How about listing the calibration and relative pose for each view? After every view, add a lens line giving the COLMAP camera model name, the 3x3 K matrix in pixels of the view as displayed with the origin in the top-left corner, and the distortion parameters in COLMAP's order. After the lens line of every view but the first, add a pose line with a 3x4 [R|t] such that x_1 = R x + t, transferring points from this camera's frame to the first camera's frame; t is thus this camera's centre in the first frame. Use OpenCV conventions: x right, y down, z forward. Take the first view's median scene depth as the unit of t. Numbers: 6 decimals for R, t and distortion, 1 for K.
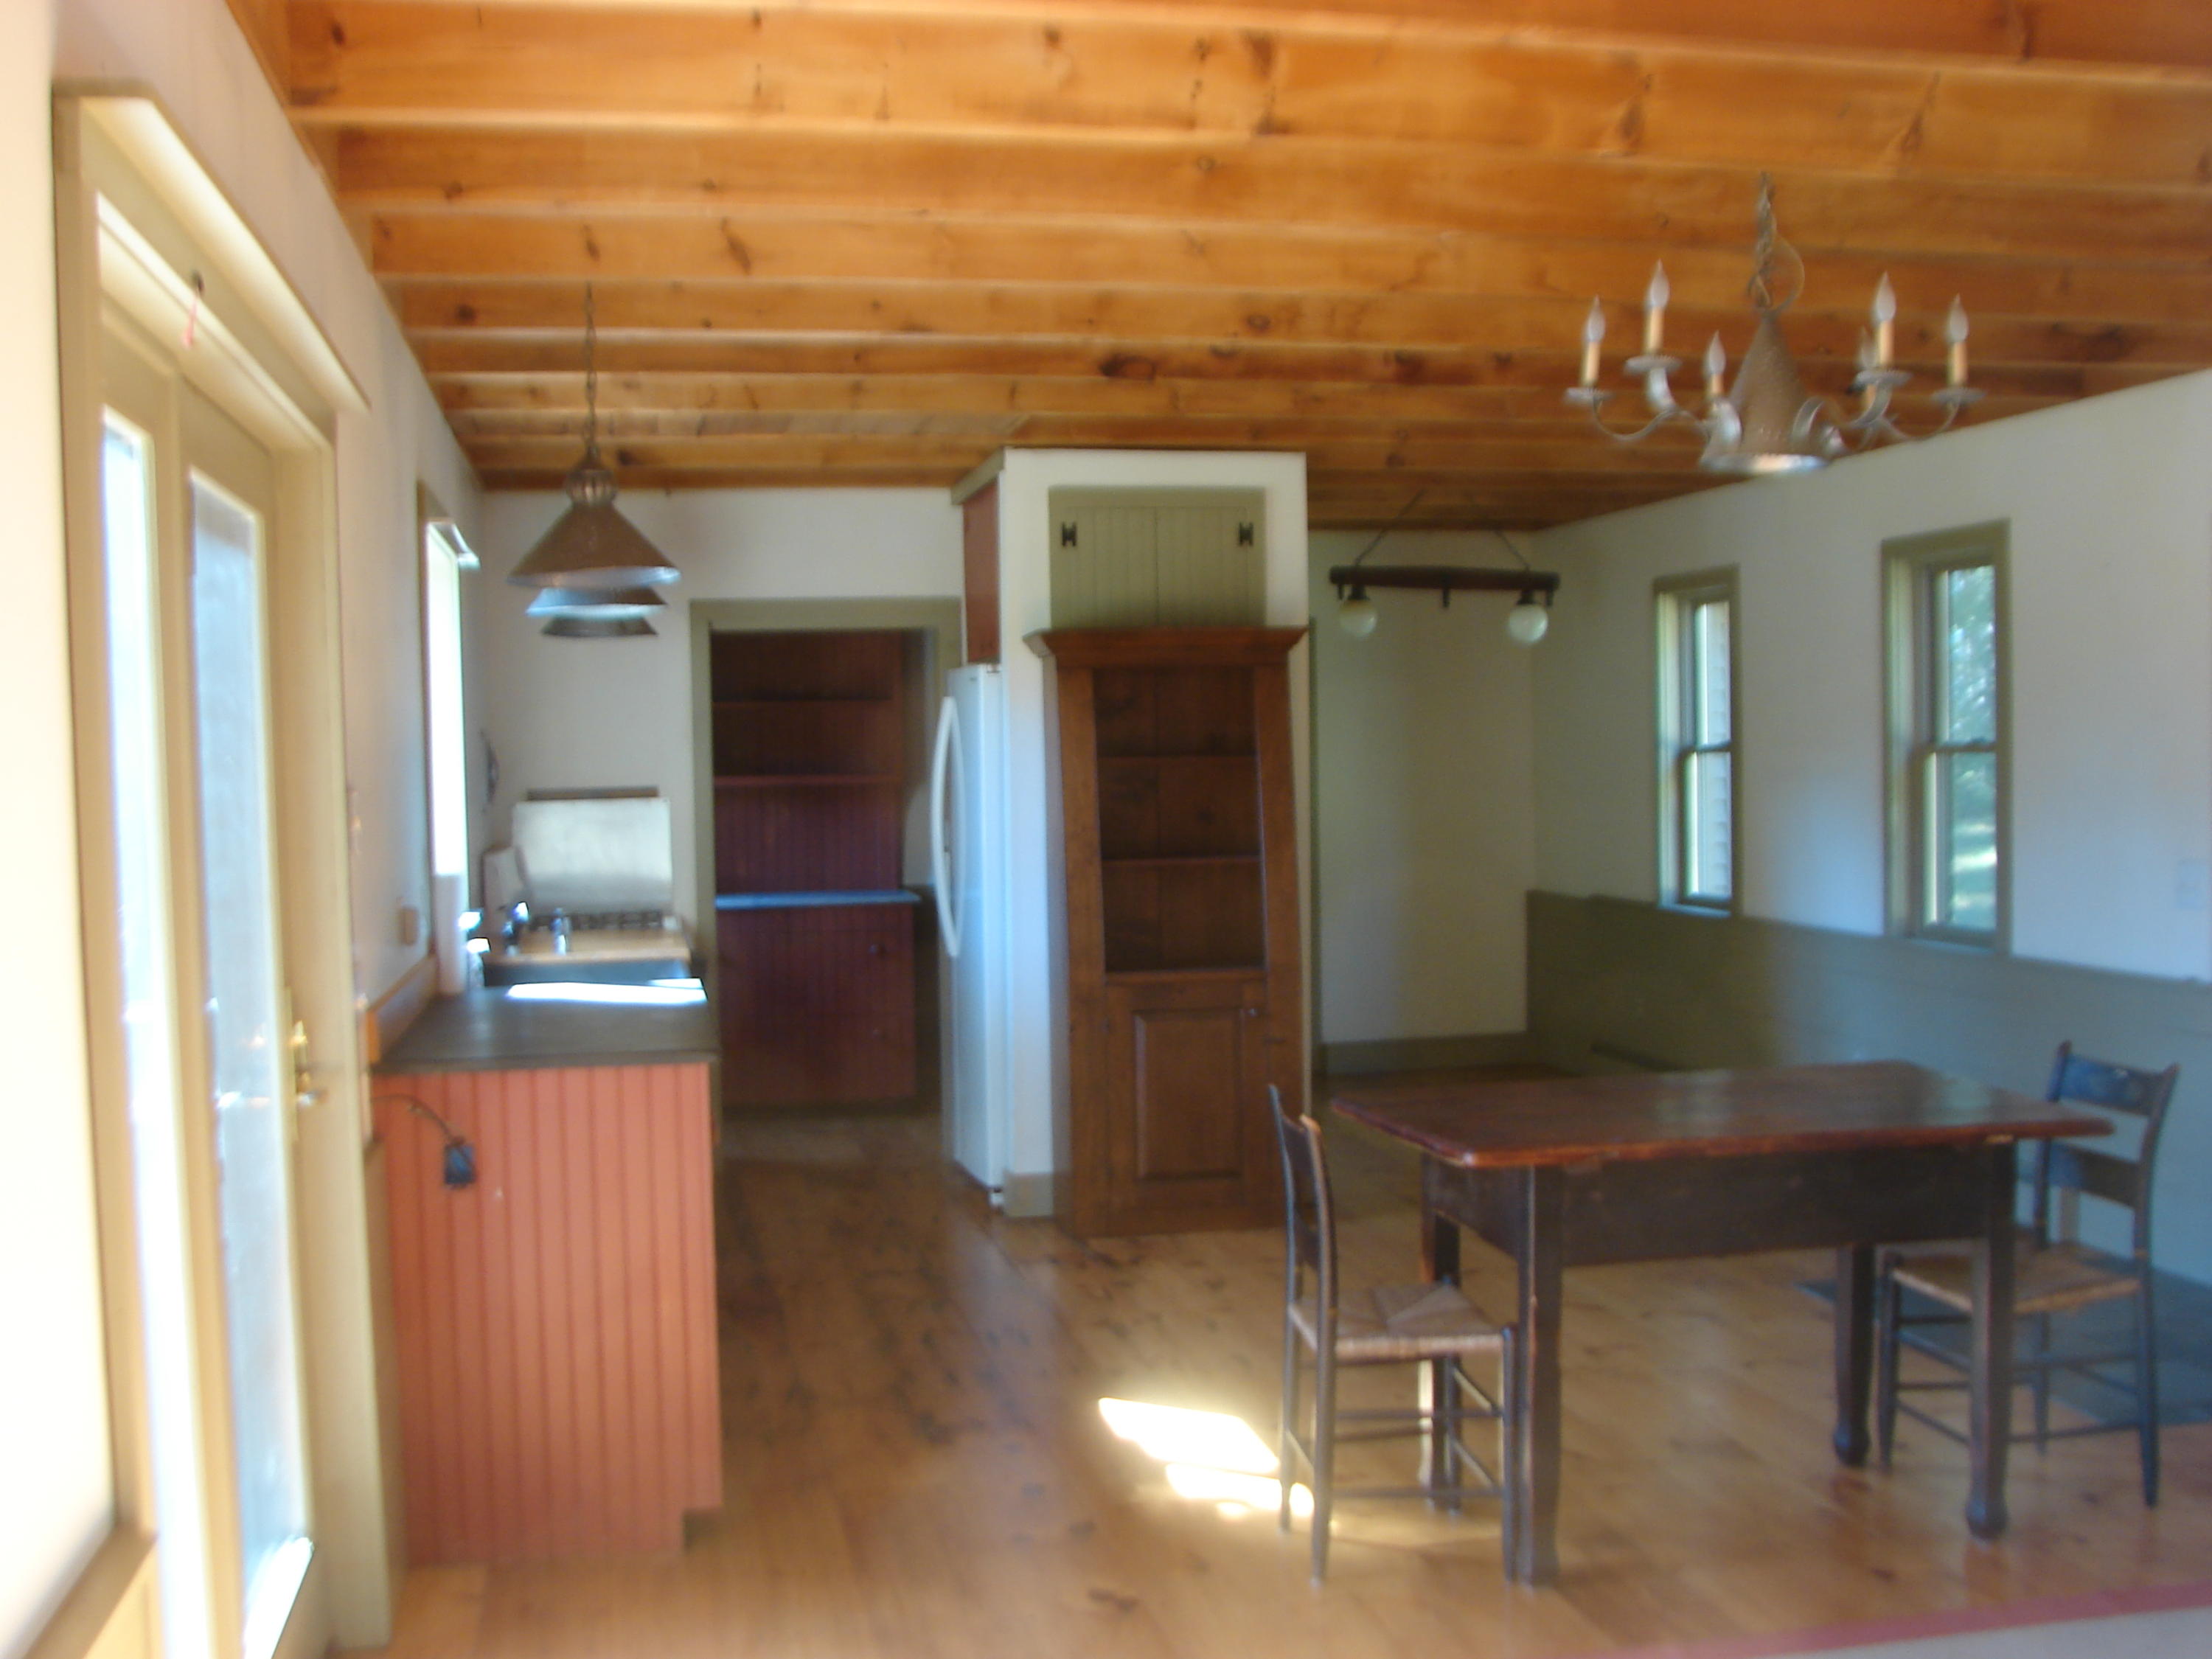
lens RADIAL K [[2386.1, 0, 1100.0], [0, 2386.1, 860.4], [0, 0, 1]] dist [-0.167246, 0.154526]
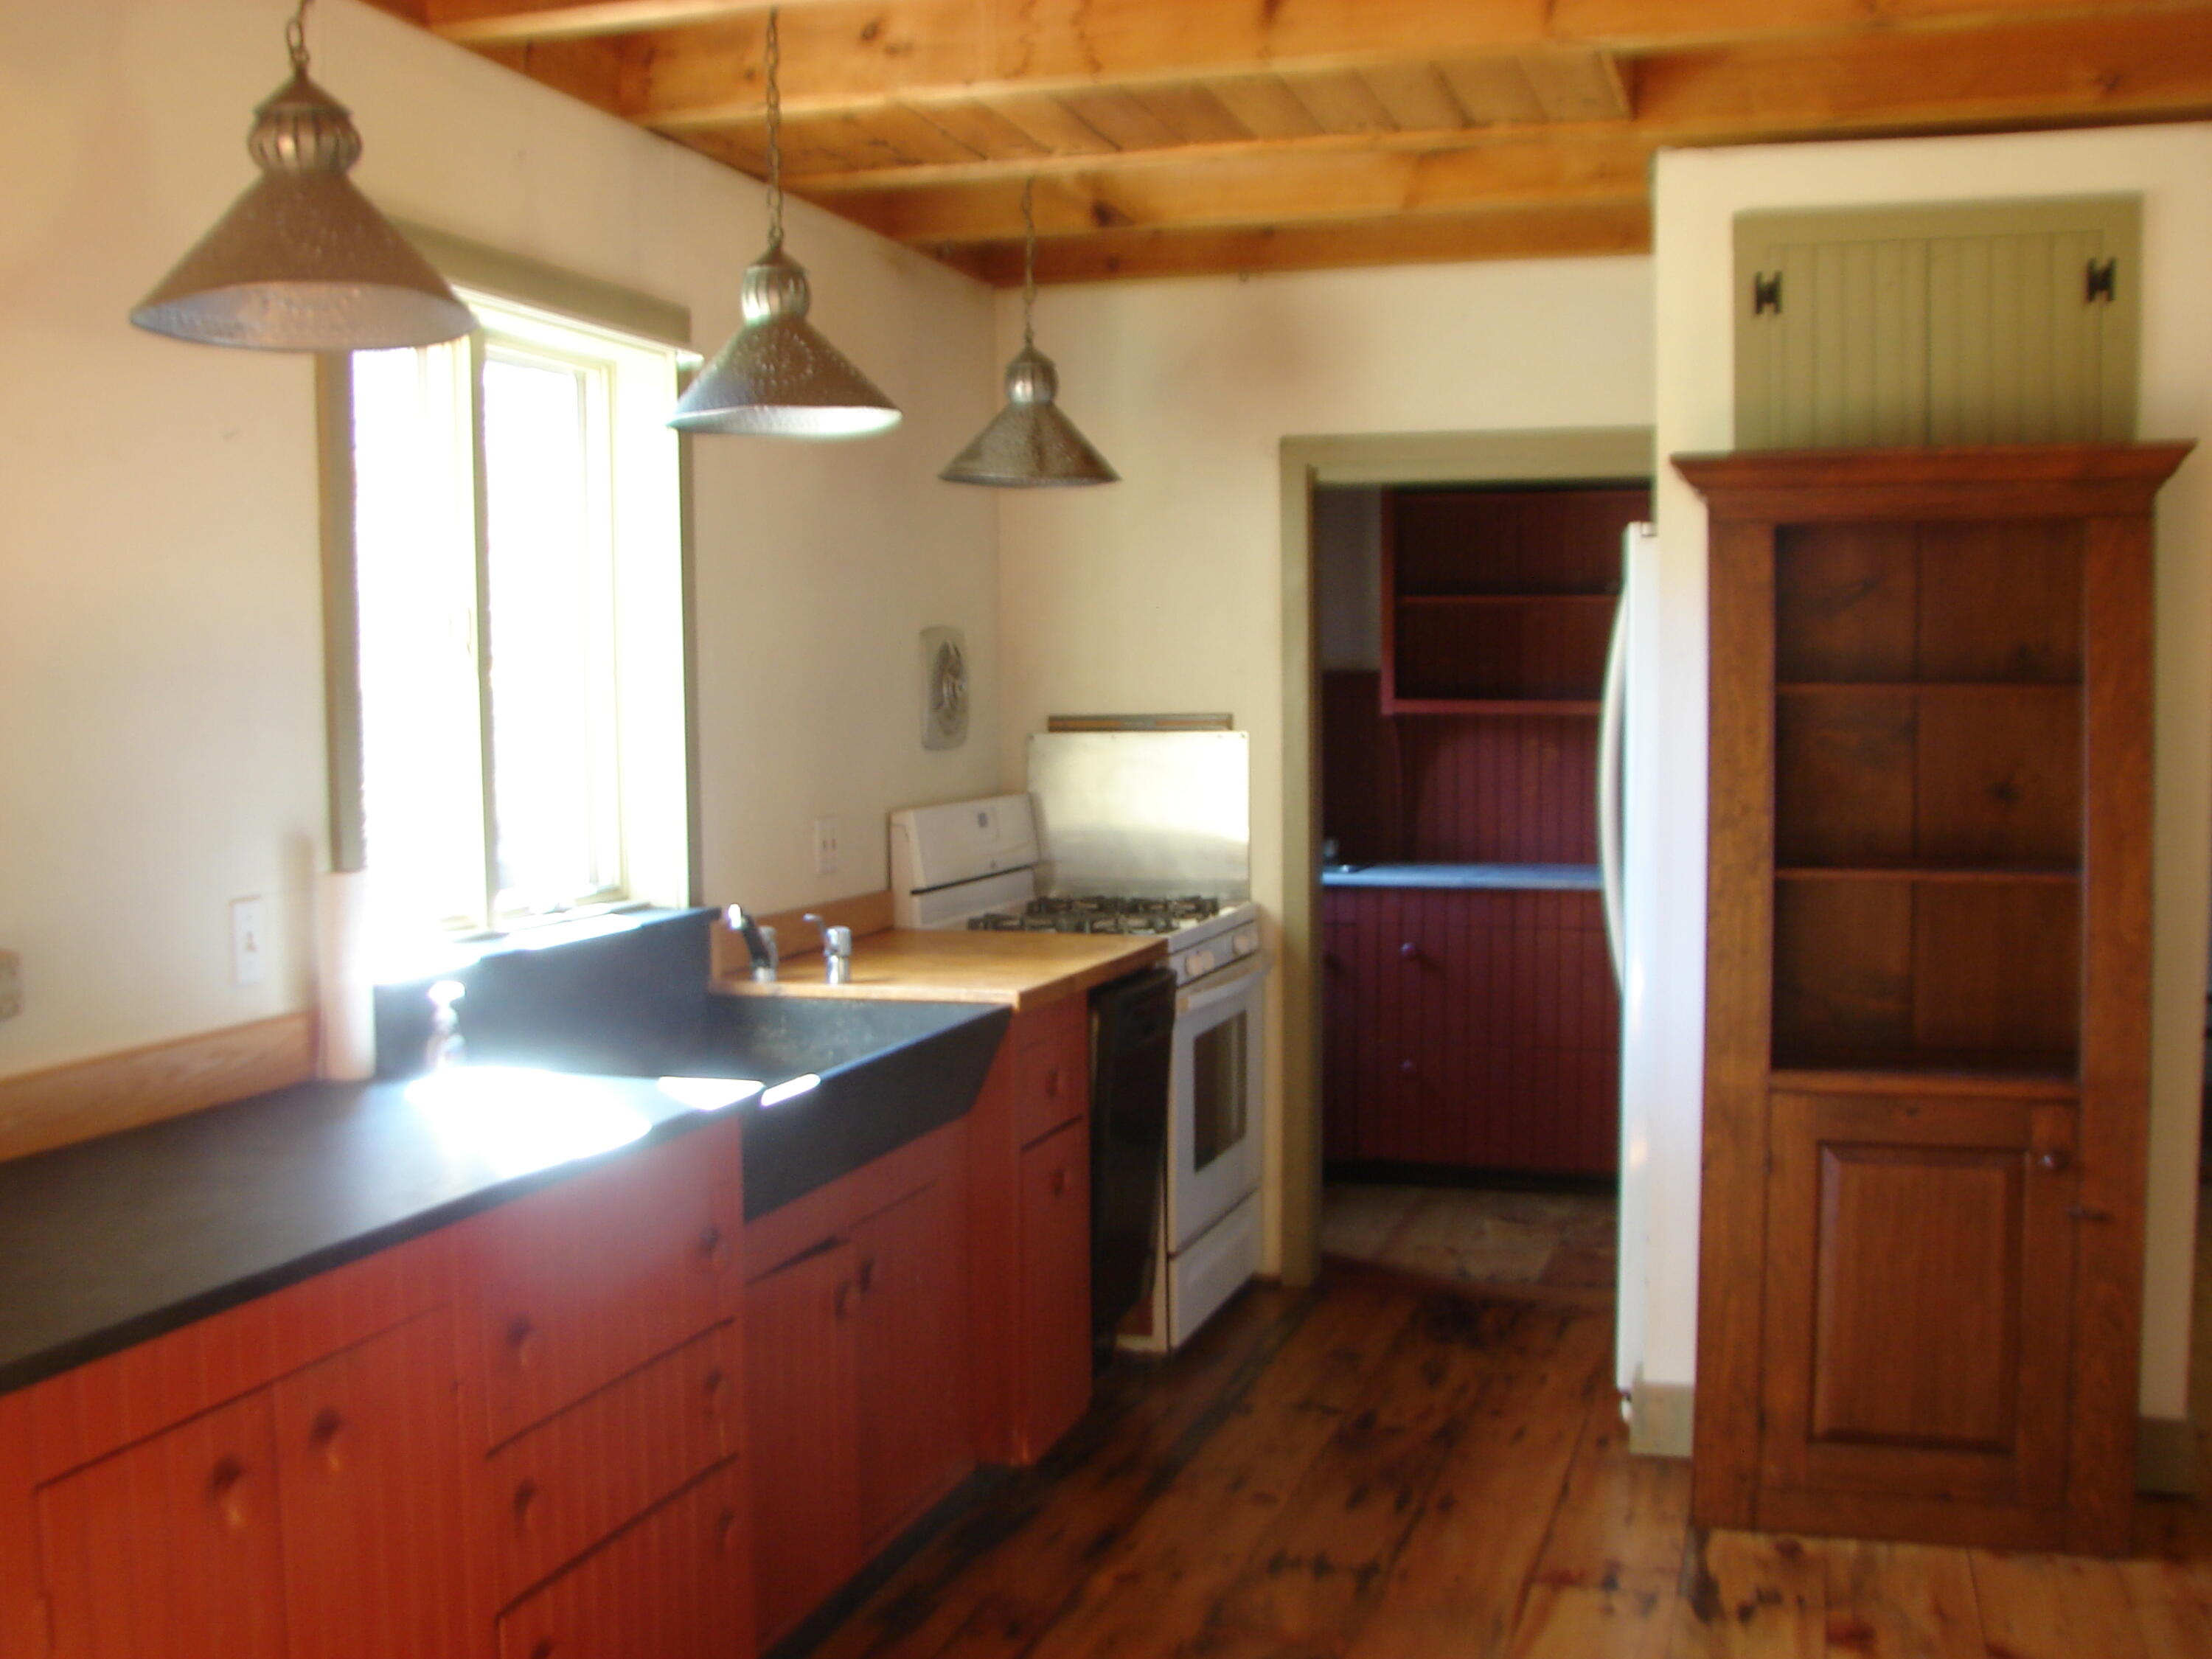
lens RADIAL K [[2386.1, 0, 1100.0], [0, 2386.1, 860.4], [0, 0, 1]] dist [-0.167246, 0.154526]
pose [[0.881264, 0.047230, -0.470259, 0.116308], [-0.029640, 0.998559, 0.044745, -0.020898], [0.471695, -0.025494, 0.881393, 0.425163]]
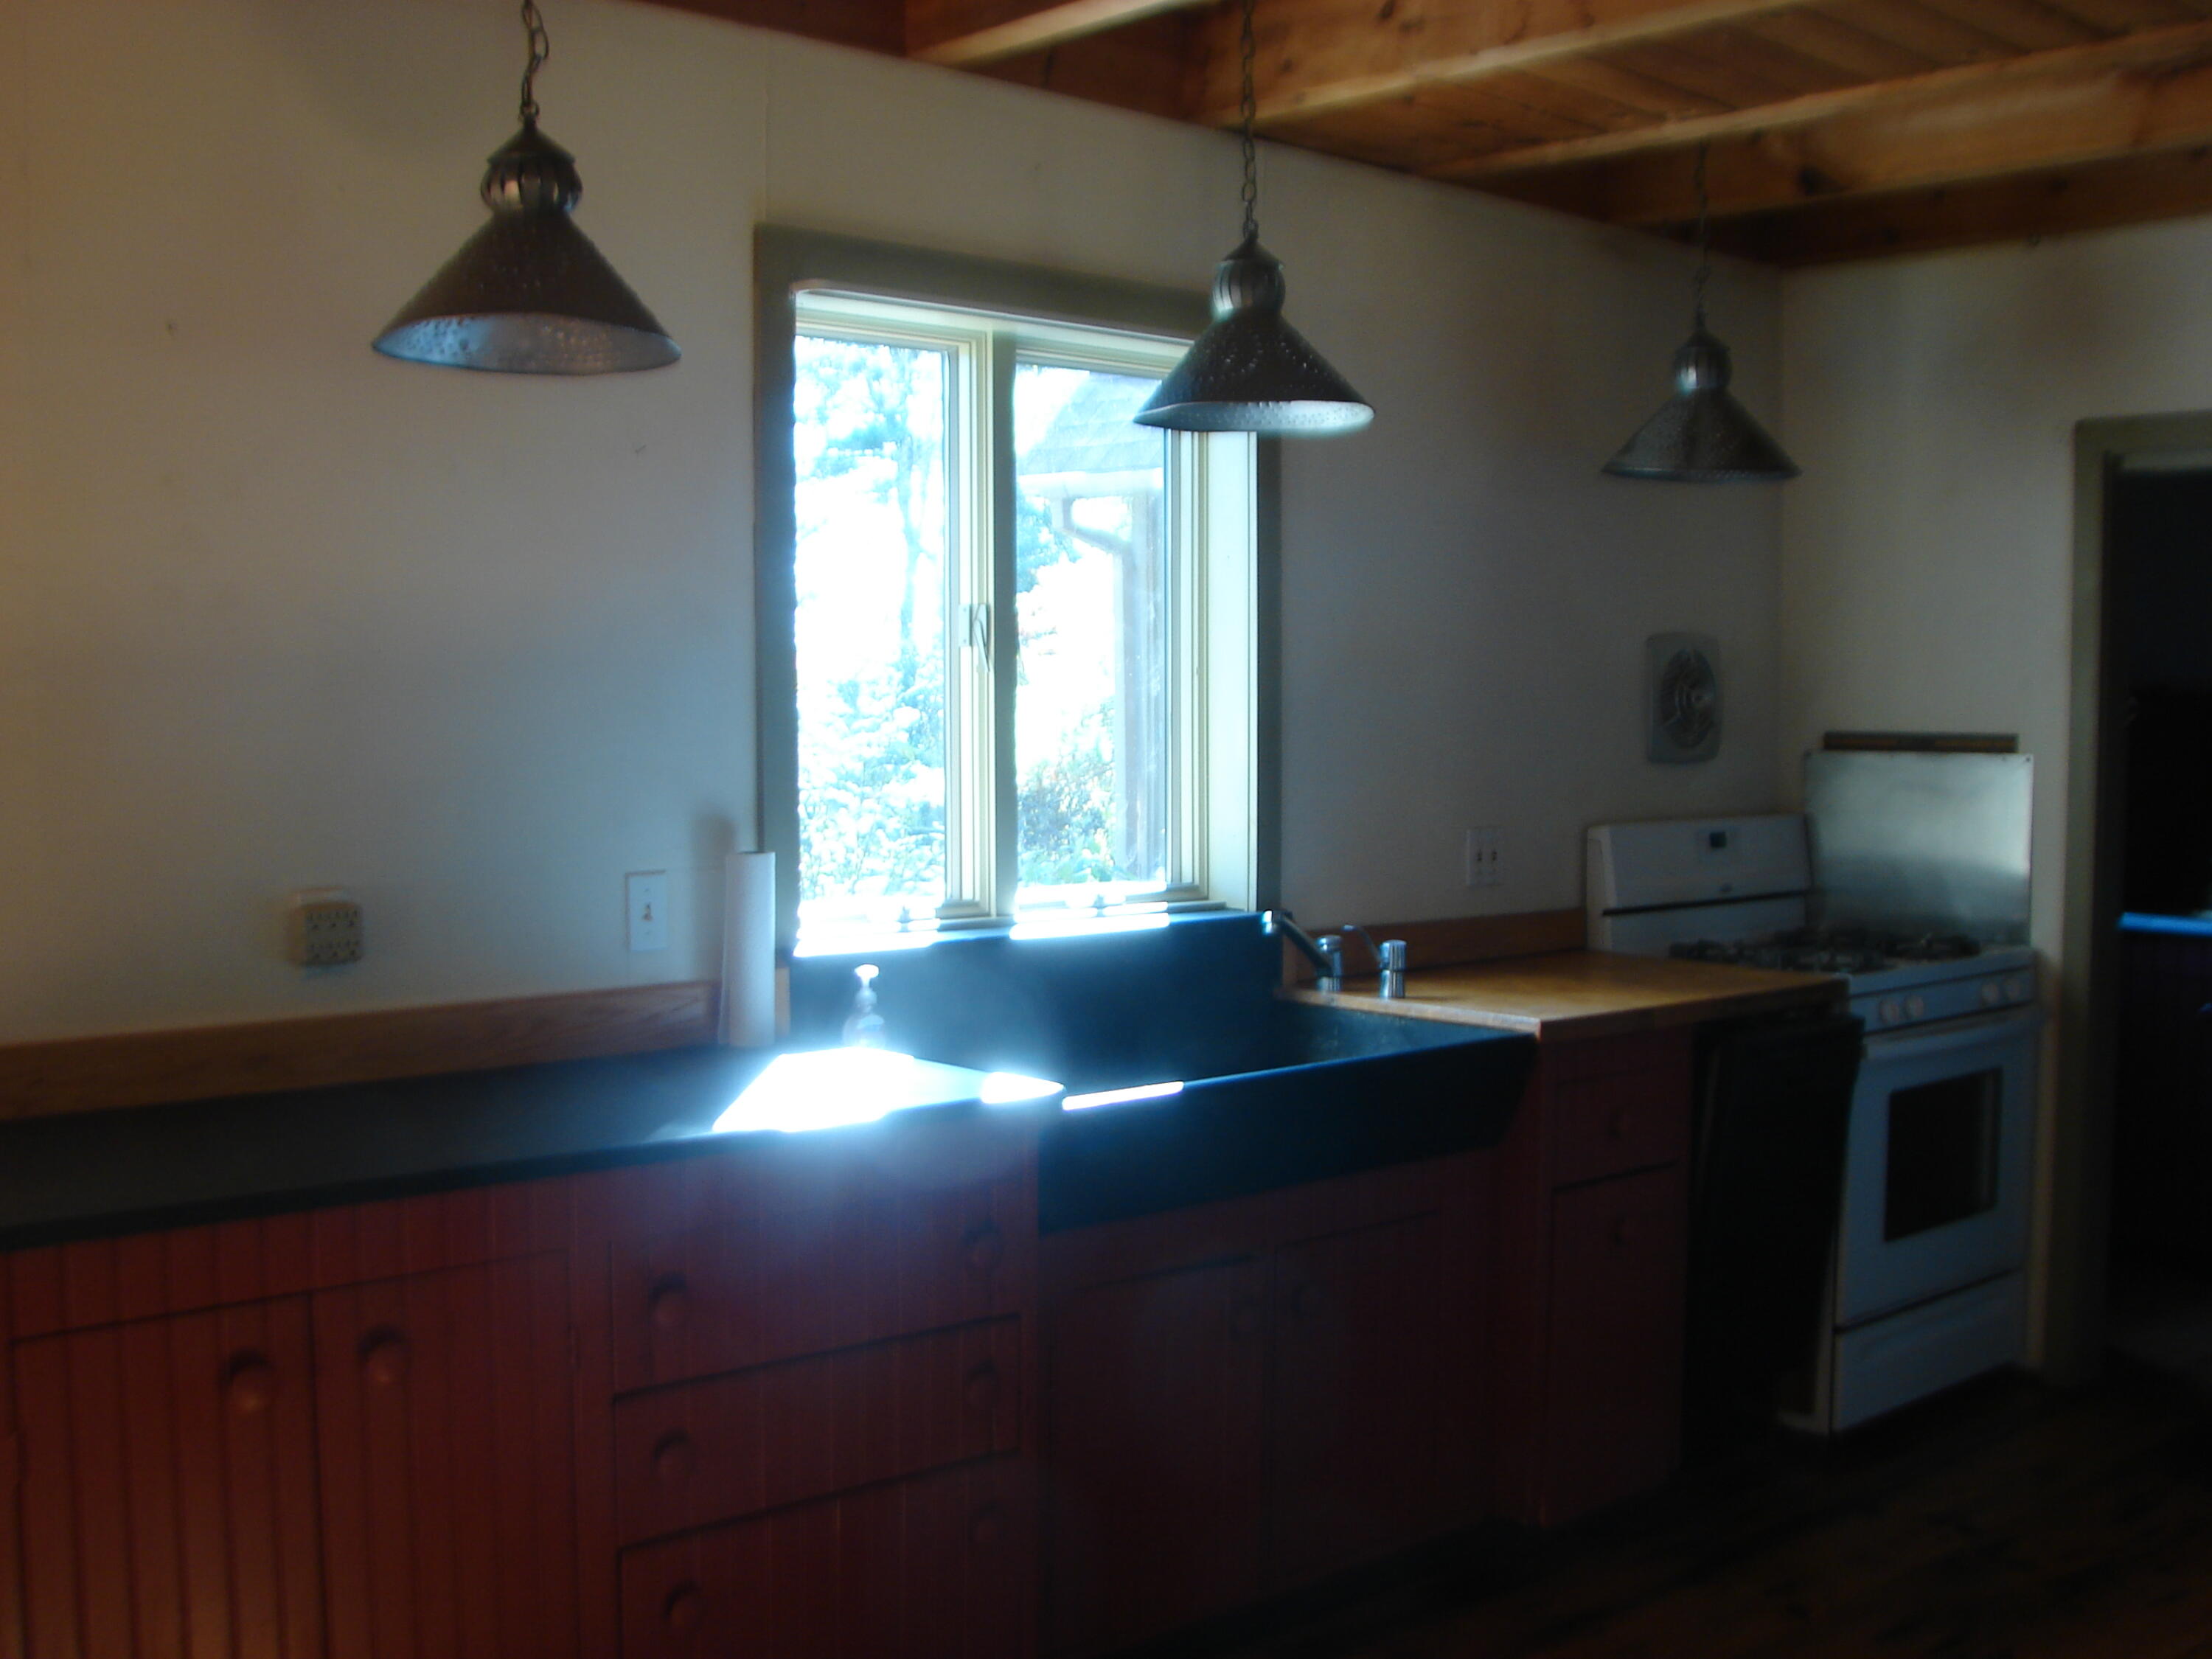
lens RADIAL K [[2386.1, 0, 1100.0], [0, 2386.1, 860.4], [0, 0, 1]] dist [-0.167246, 0.154526]
pose [[0.525941, 0.081450, -0.846612, 0.221011], [-0.053545, 0.996600, 0.062616, -0.026724], [0.848834, 0.012400, 0.528514, 0.547306]]
